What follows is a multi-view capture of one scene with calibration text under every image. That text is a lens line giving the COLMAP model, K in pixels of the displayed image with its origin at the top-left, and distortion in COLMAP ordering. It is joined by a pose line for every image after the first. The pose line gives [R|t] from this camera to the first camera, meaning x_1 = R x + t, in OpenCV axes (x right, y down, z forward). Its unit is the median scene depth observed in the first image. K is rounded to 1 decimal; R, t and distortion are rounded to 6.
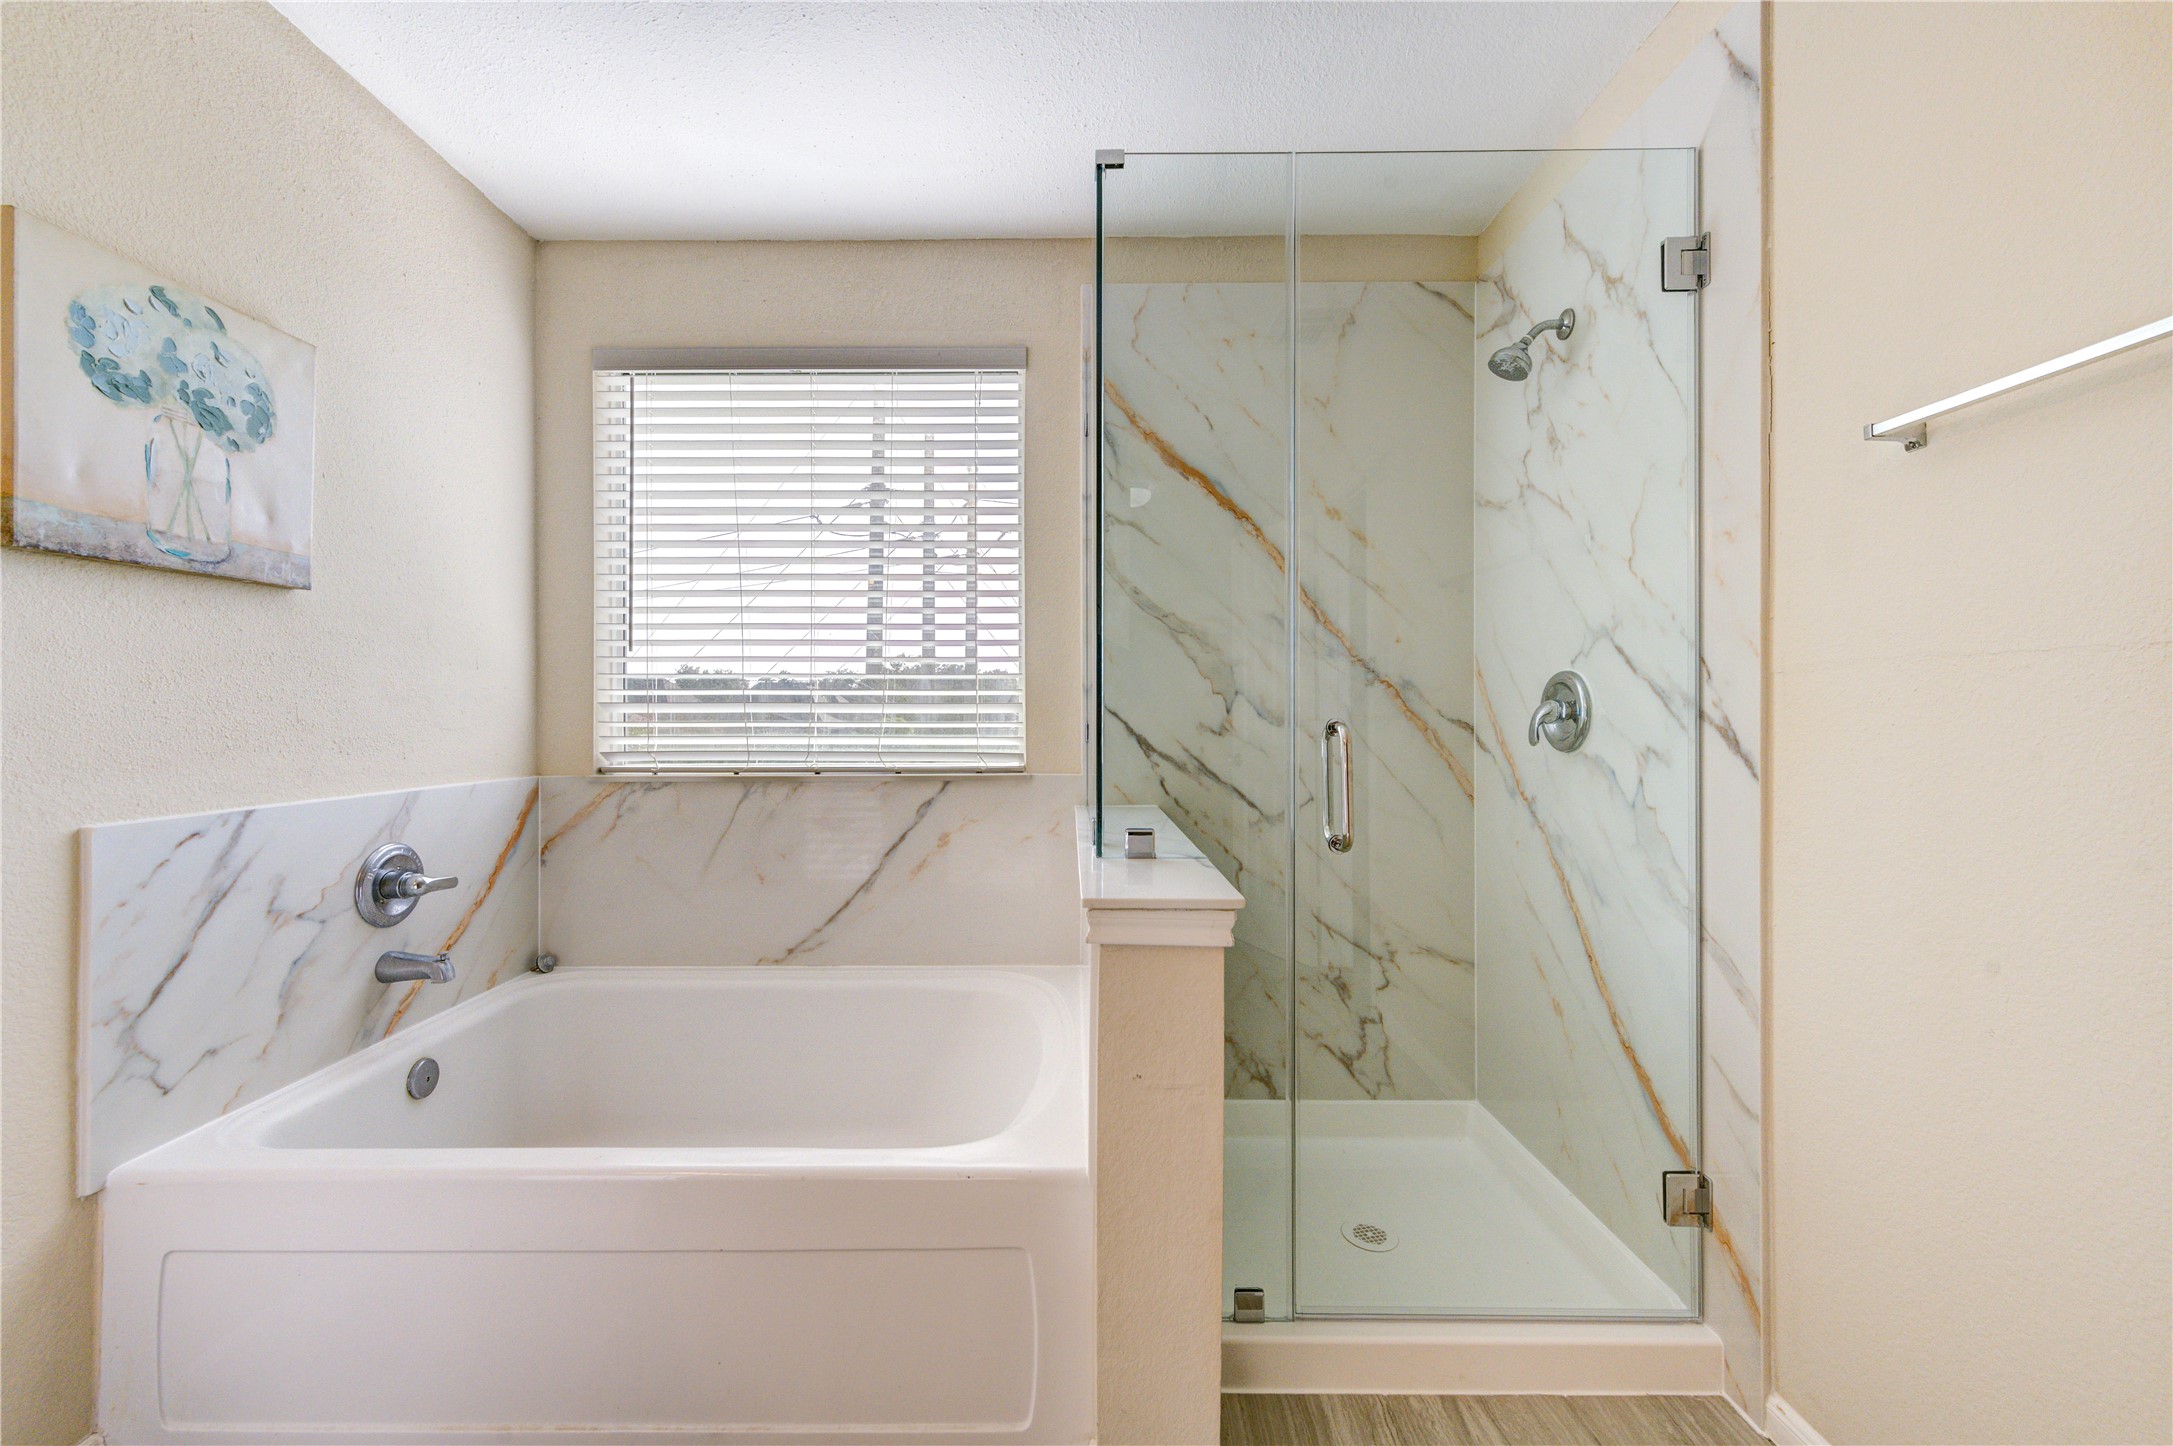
lens RADIAL K [[850.0, 0, 1045.0], [0, 850.0, 708.0], [0, 0, 1]] dist [0.003018, -0.000142]
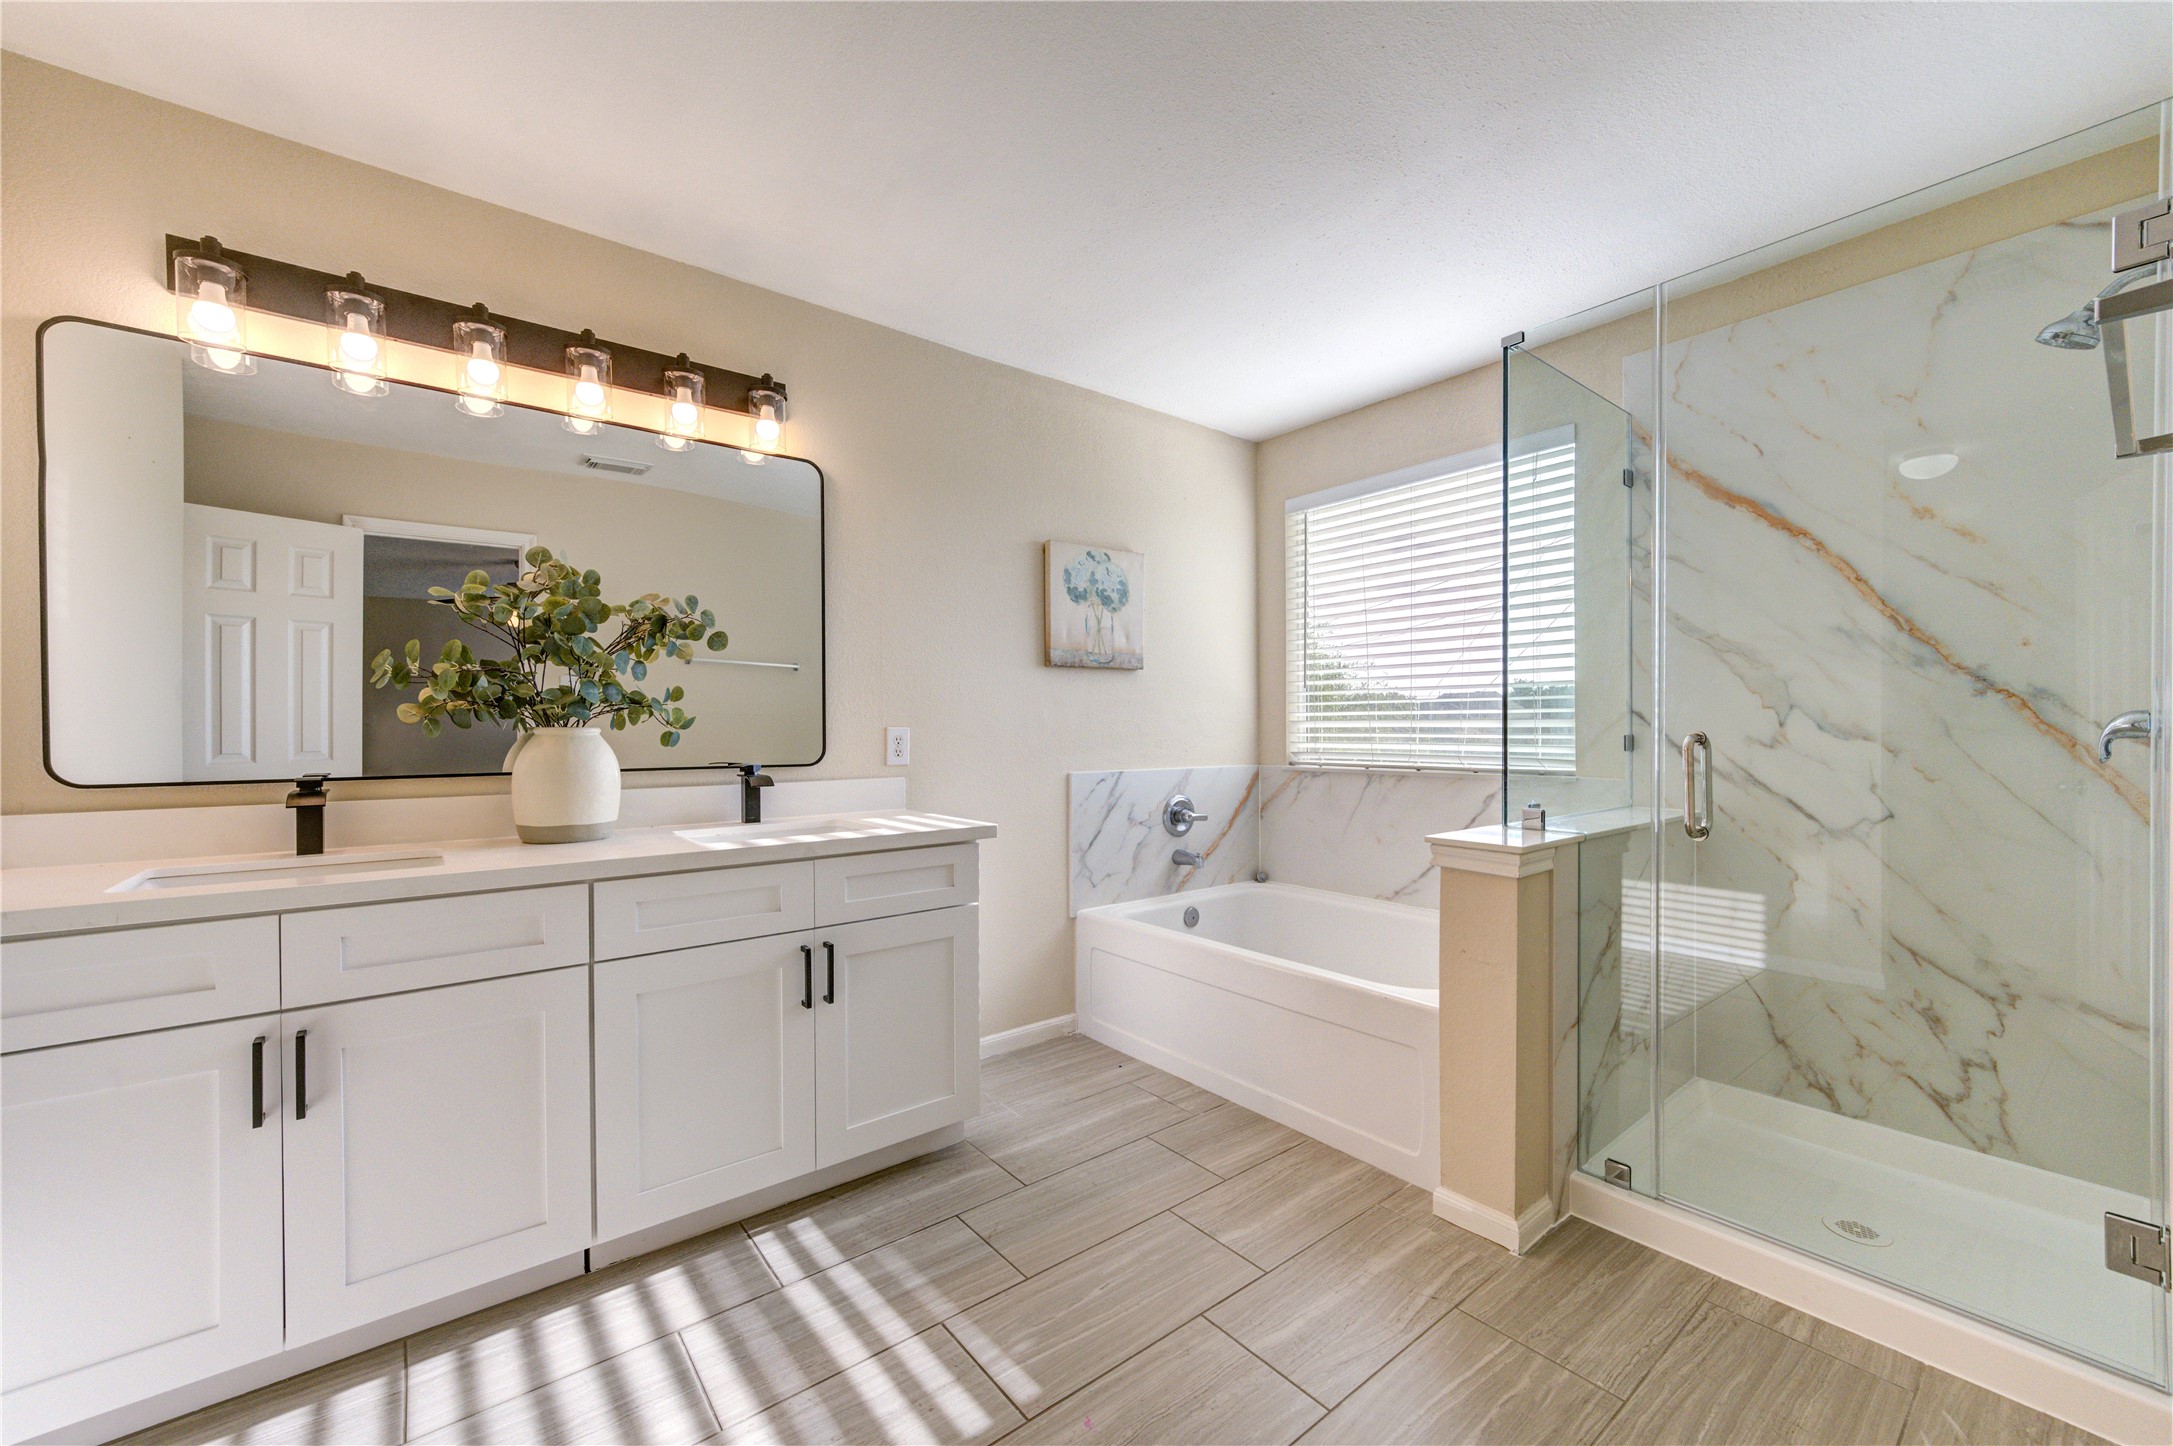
lens RADIAL K [[850.0, 0, 1091.3], [0, 850.0, 723.8], [0, 0, 1]] dist [0.003018, -0.000142]
pose [[0.629624, -0.004559, -0.776886, 0.520306], [0.007045, 0.999975, -0.000158, -0.003182], [0.776868, -0.005374, 0.629641, -0.321021]]
